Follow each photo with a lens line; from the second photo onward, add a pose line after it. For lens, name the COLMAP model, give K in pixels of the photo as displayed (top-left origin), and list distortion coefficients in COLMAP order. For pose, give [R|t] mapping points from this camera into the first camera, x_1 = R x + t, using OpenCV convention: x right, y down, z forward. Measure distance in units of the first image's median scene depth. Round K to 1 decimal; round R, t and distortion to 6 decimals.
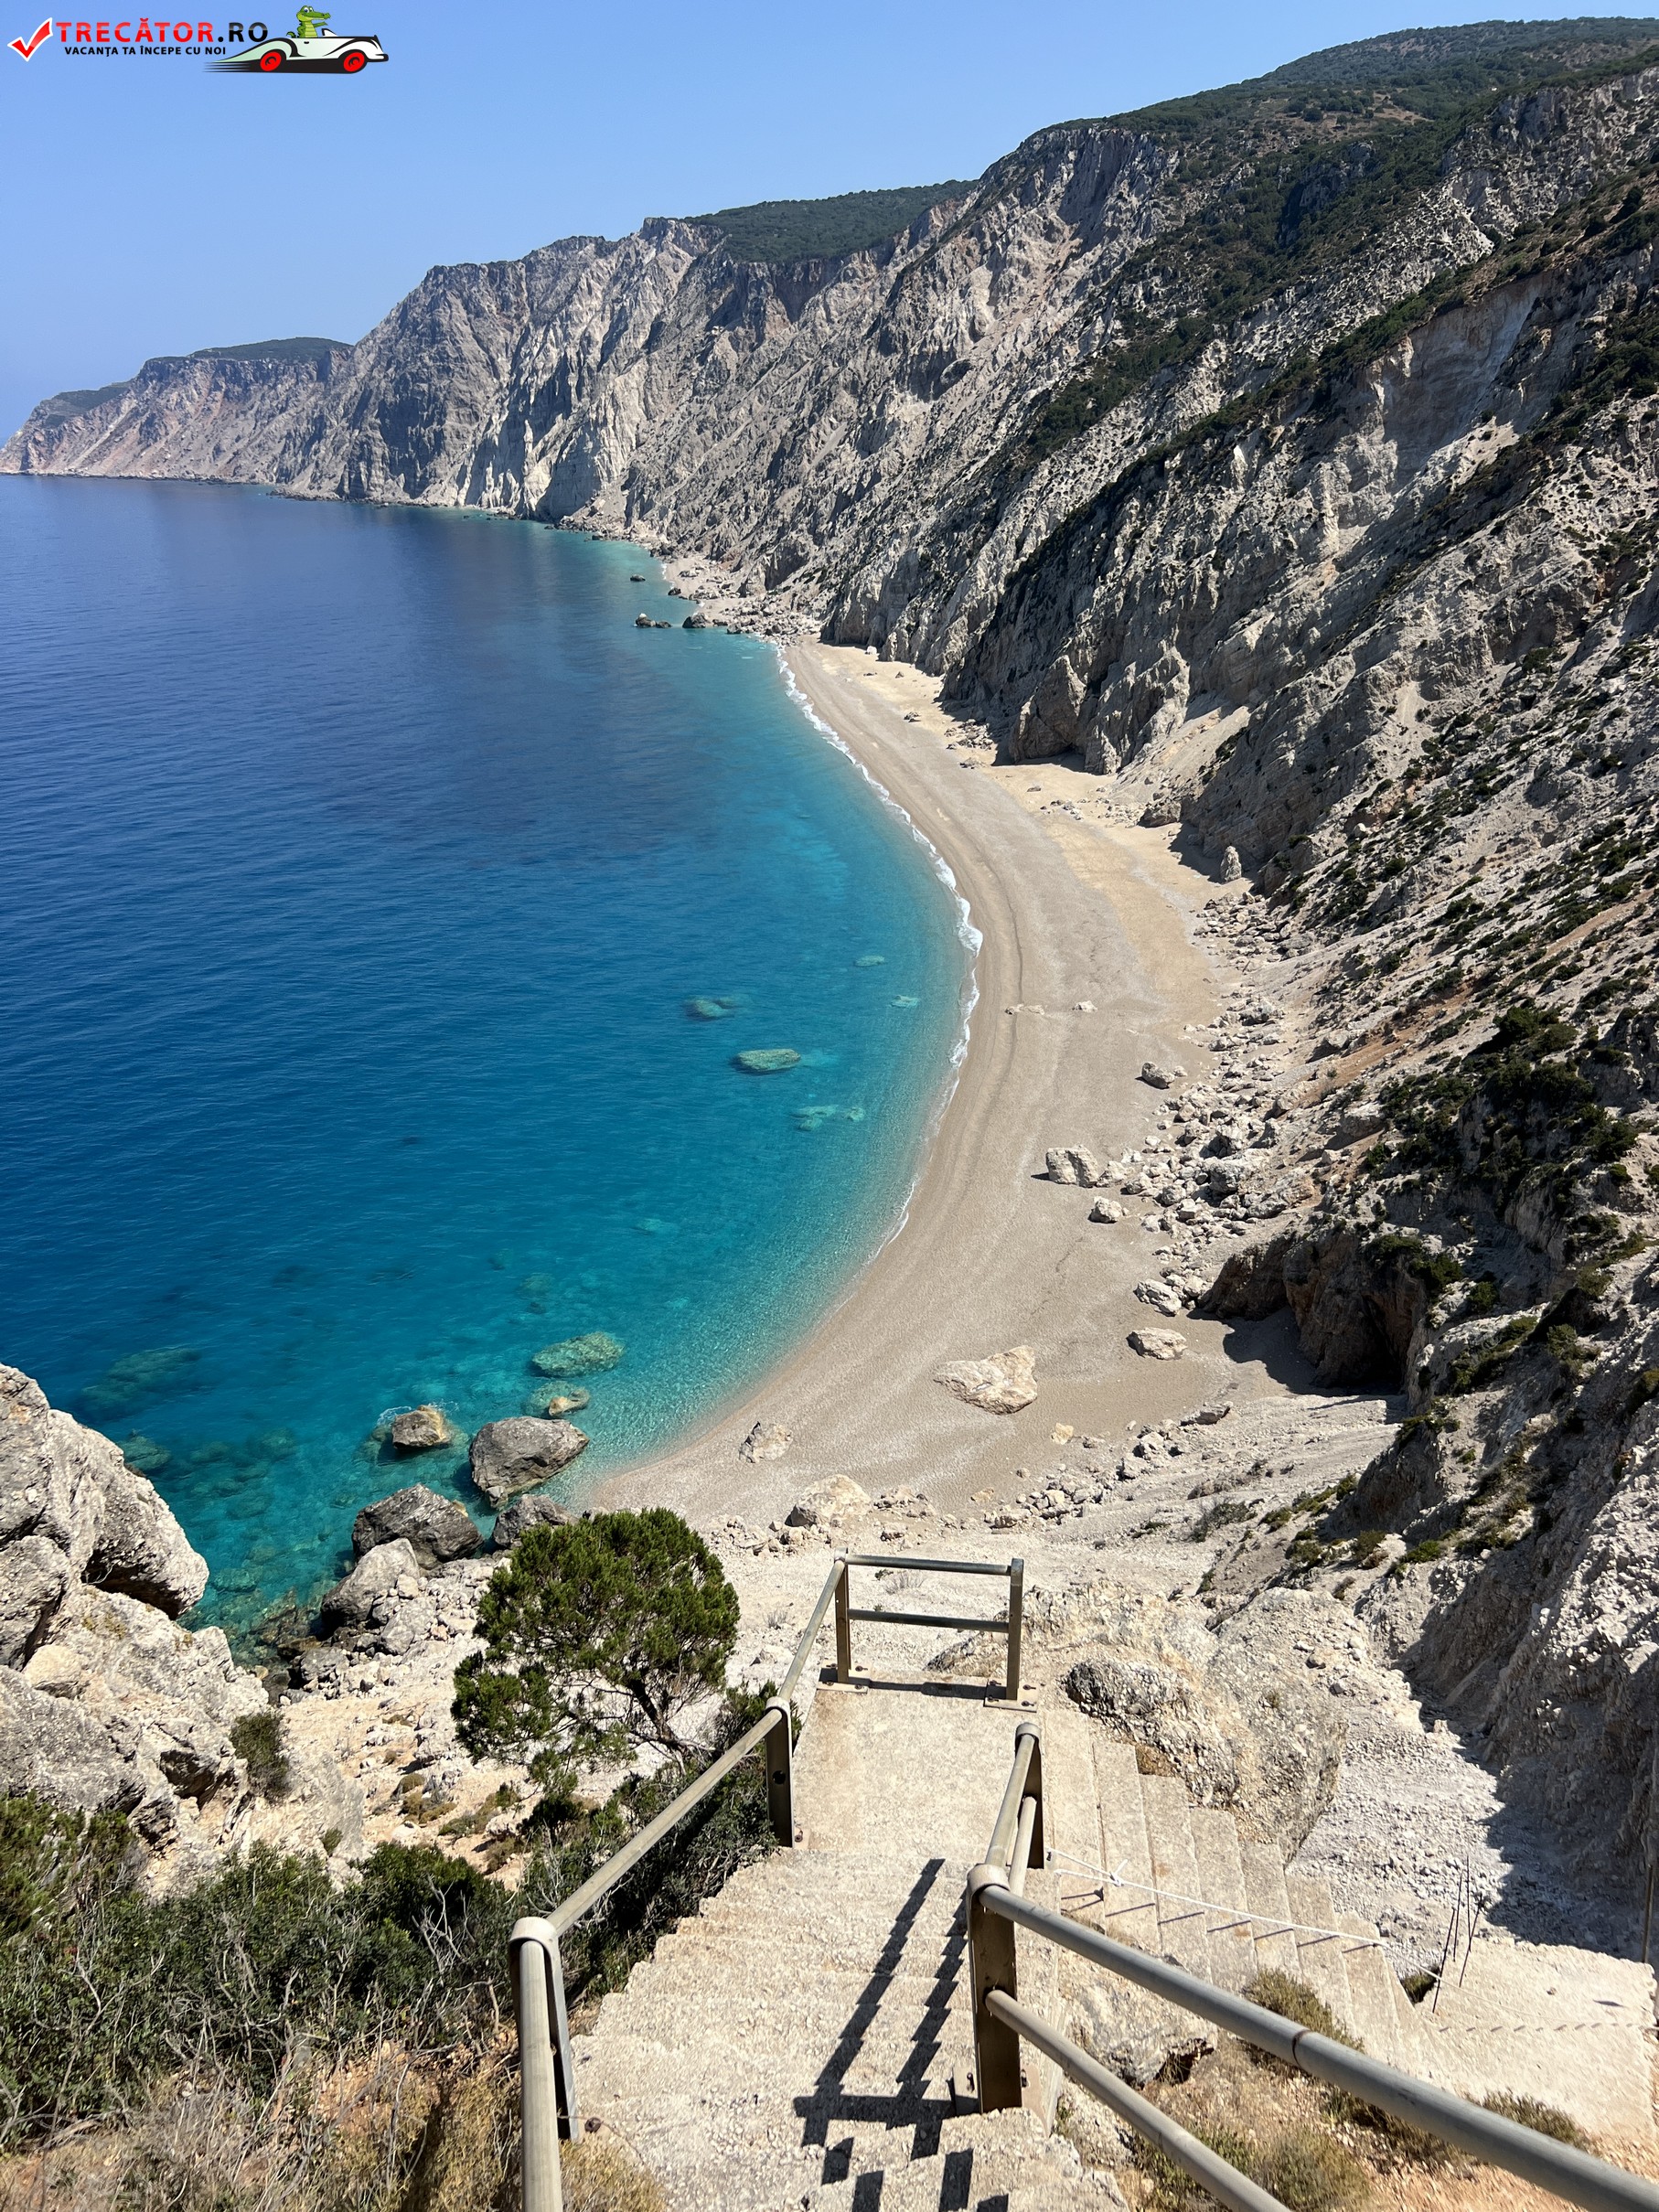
lens RADIAL K [[1680.0, 0, 826.9], [0, 1680.0, 1110.1], [0, 0, 1]] dist [0.028003, -0.023836]
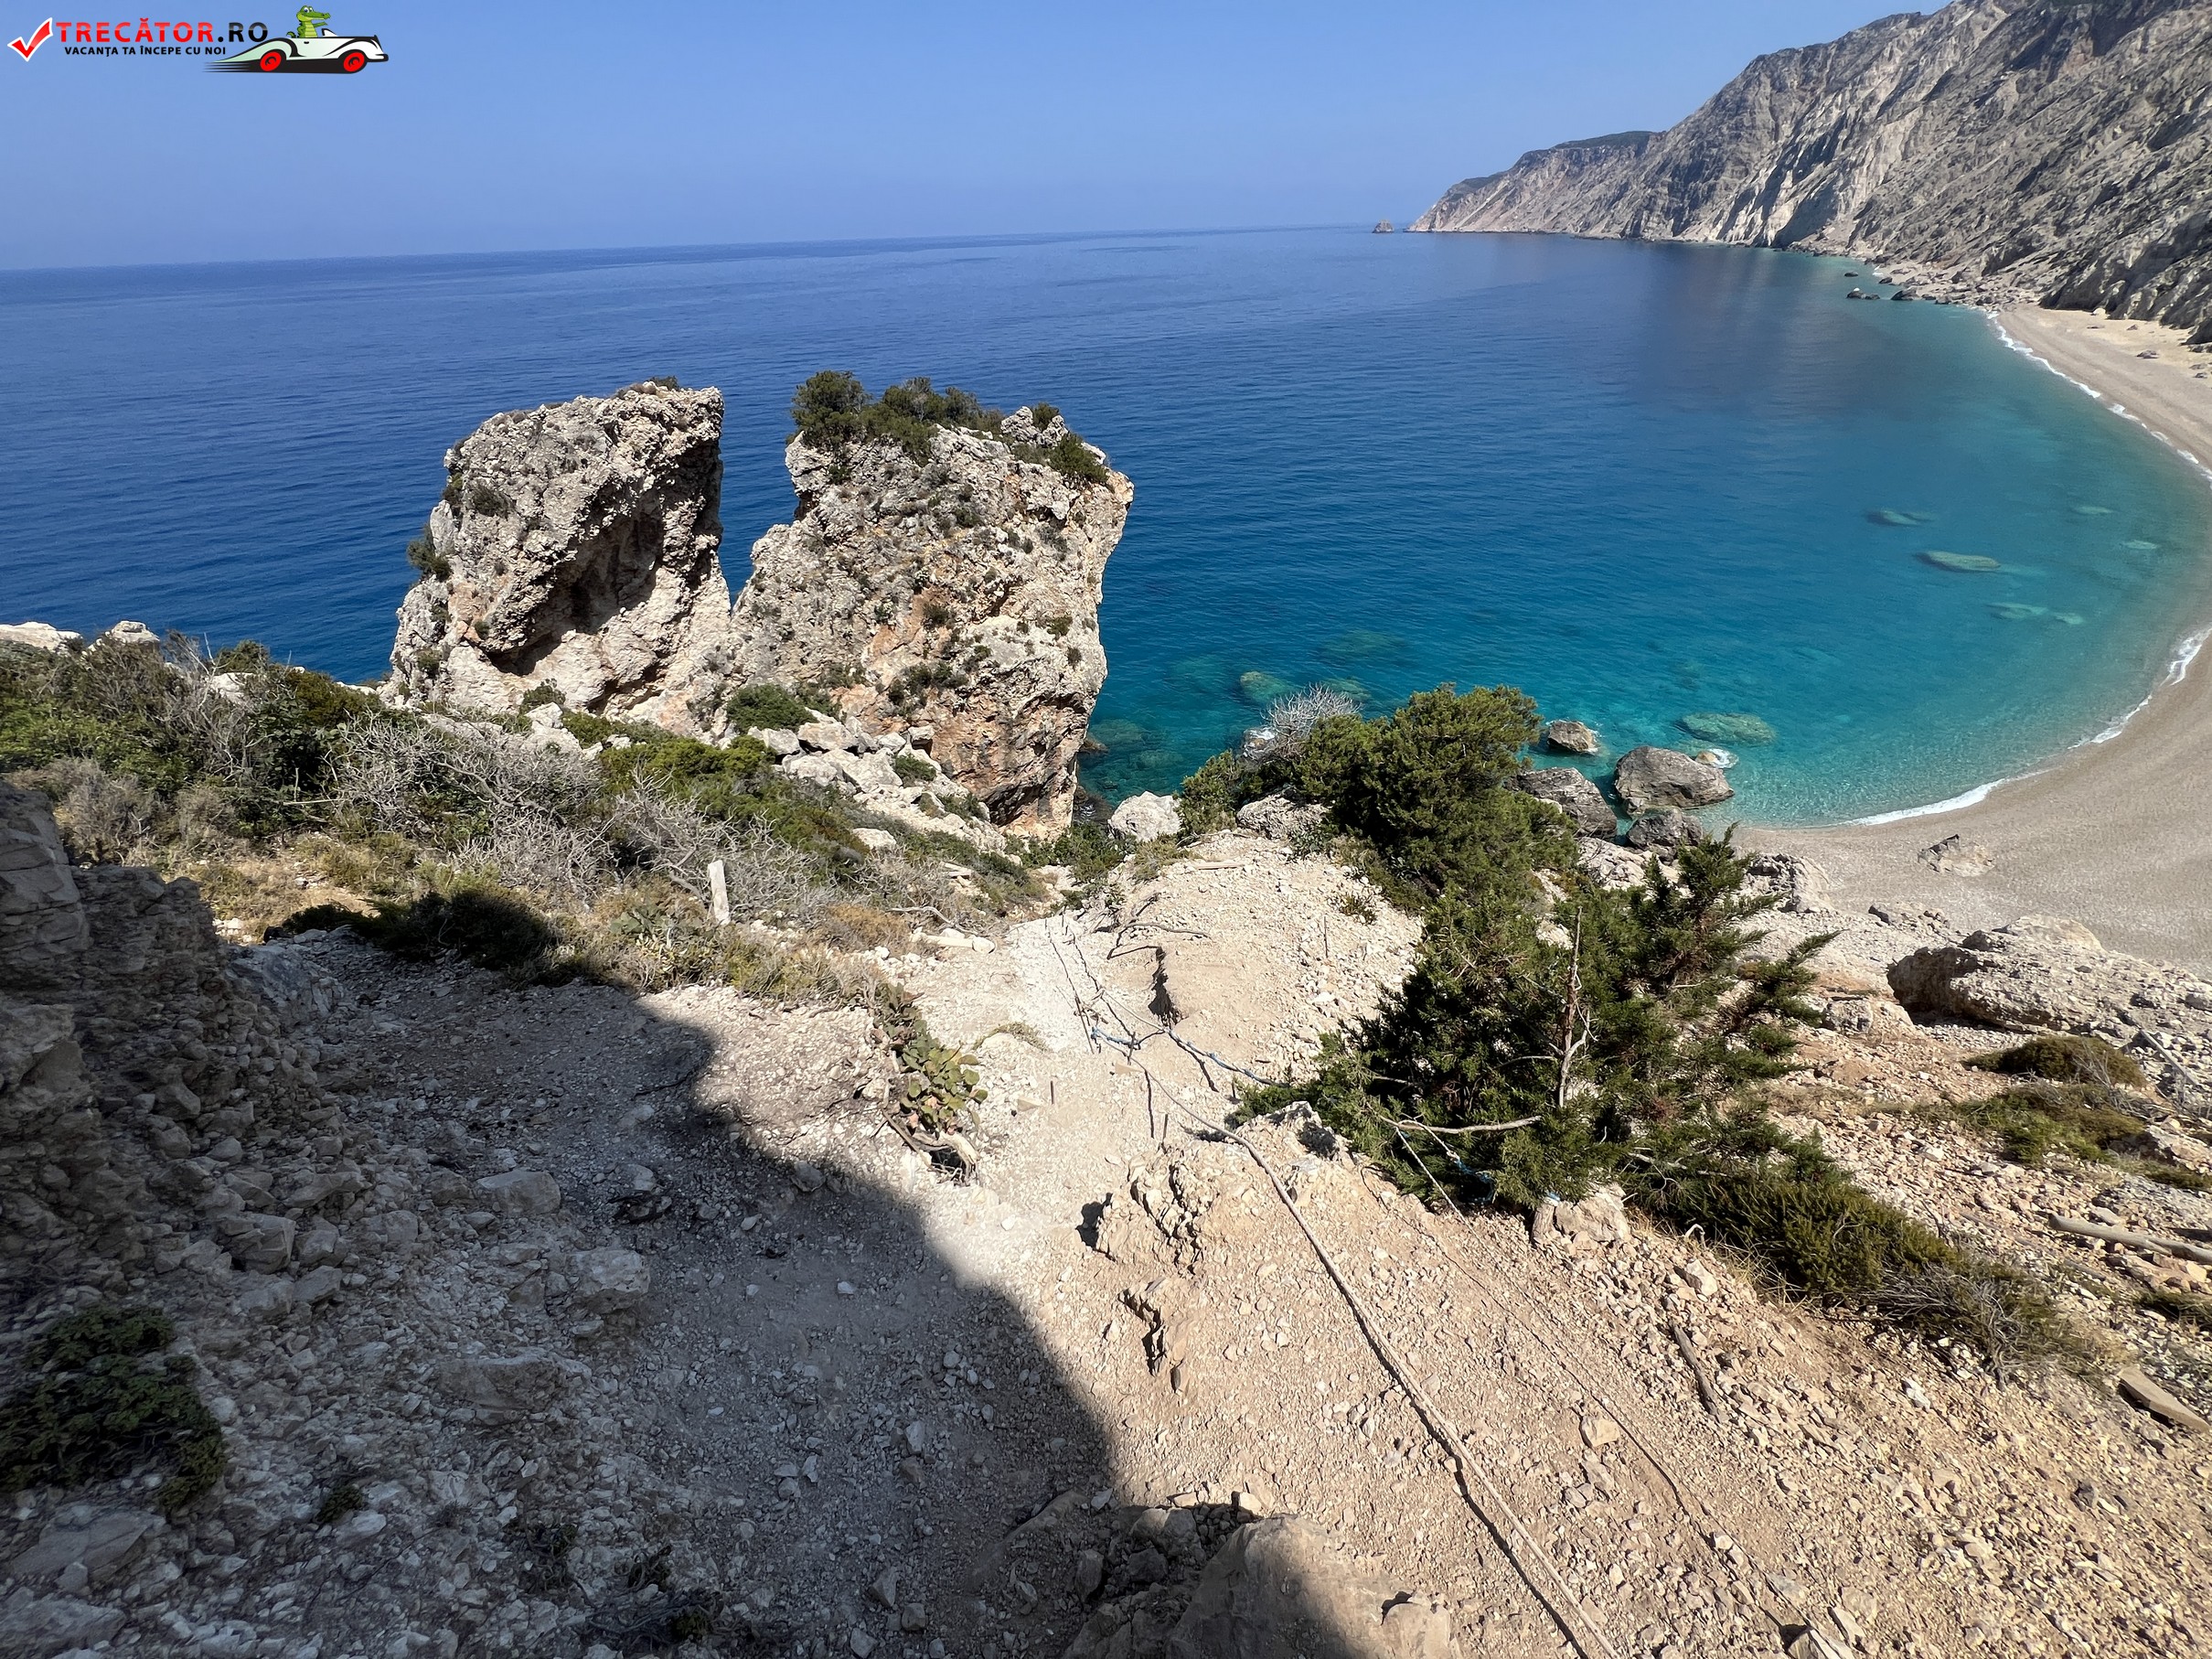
lens RADIAL K [[884.8, 0, 1108.3], [0, 884.8, 828.6], [0, 0, 1]] dist [0.000479, -0.000113]
pose [[0.759229, 0.360800, -0.541659, -0.035766], [-0.233754, 0.927905, 0.290432, 0.040020], [0.607396, -0.093889, 0.788831, 0.086116]]
